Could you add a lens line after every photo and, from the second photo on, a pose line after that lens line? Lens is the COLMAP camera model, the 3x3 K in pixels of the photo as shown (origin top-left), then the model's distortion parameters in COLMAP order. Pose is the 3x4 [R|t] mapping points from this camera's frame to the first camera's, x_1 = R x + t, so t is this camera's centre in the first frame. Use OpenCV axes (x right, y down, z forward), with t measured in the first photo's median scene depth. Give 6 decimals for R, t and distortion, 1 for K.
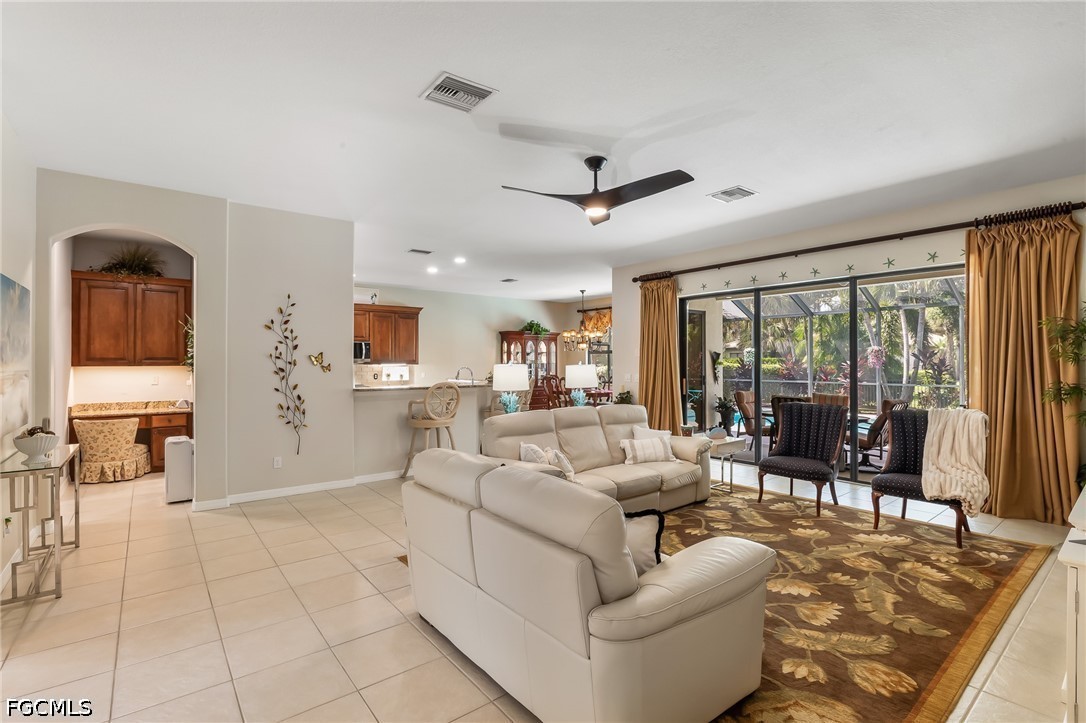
lens RADIAL K [[520.9, 0, 543.0], [0, 520.9, 361.5], [0, 0, 1]] dist [-0.003451, -0.000431]
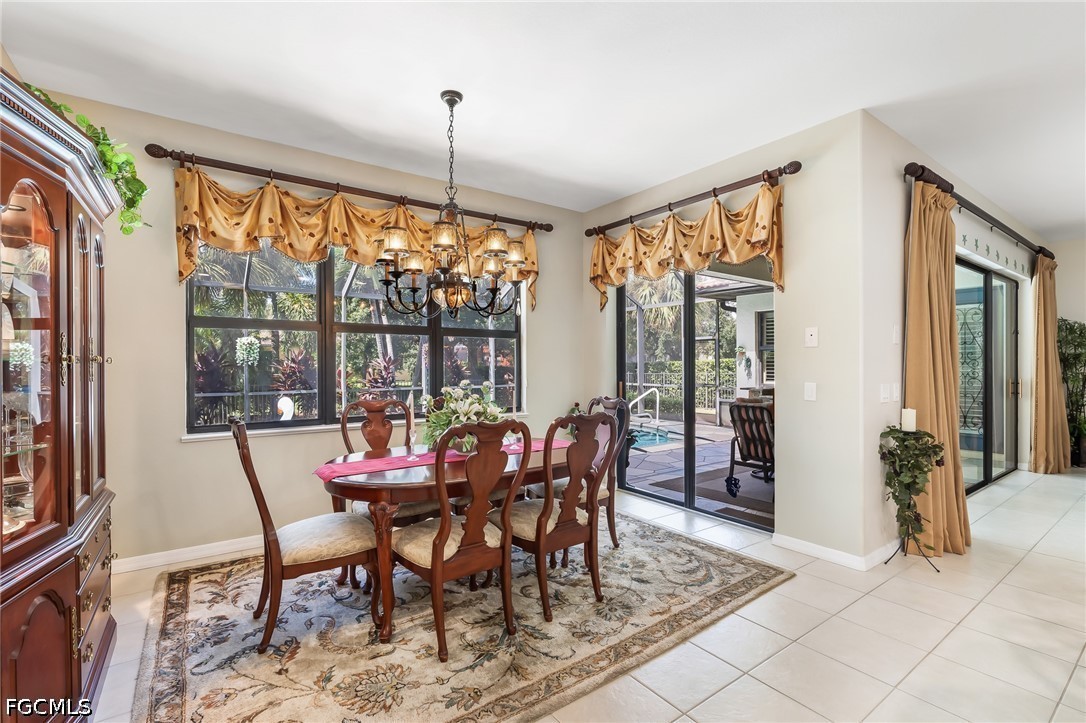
lens RADIAL K [[478.8, 0, 543.0], [0, 478.8, 361.5], [0, 0, 1]] dist [-0.007792, -0.000228]
pose [[0.040765, 0.001446, 0.999168, -0.194426], [0.001410, 0.999998, -0.001505, 0.005551], [-0.999168, 0.001470, 0.040762, 1.052205]]
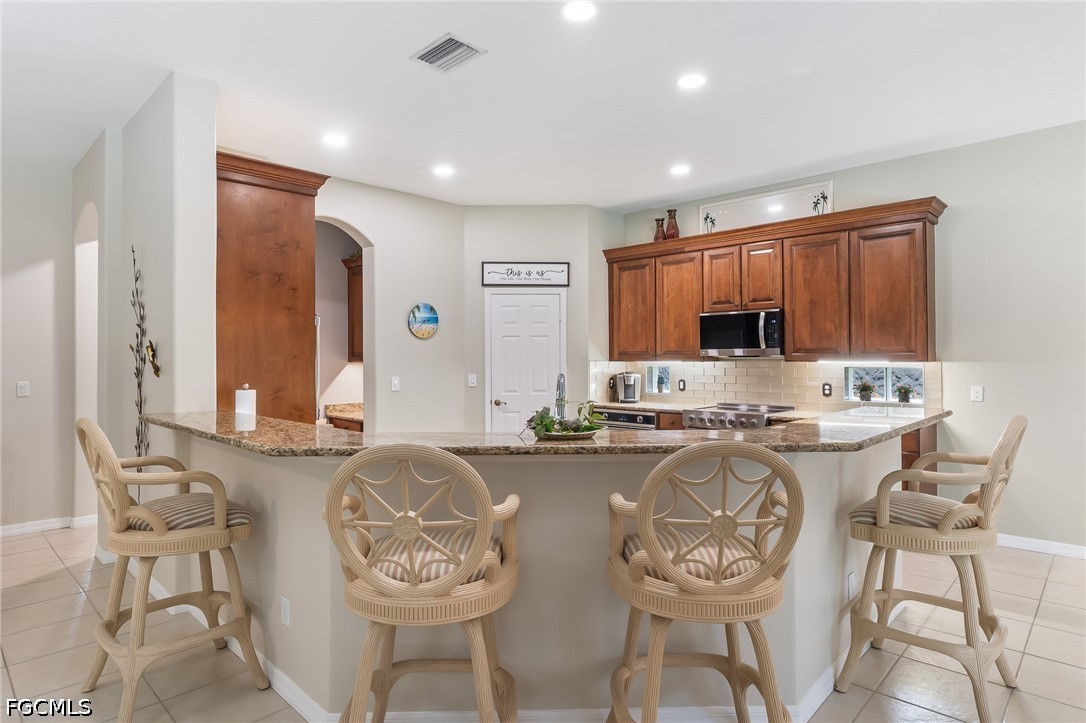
lens RADIAL K [[600.1, 0, 539.1], [0, 600.1, 353.2], [0, 0, 1]] dist [-0.000318, -0.000104]
pose [[0.139295, -0.007340, -0.990224, 0.133202], [0.004833, 0.999966, -0.006732, 0.001265], [0.990239, -0.003848, 0.139325, 0.736380]]
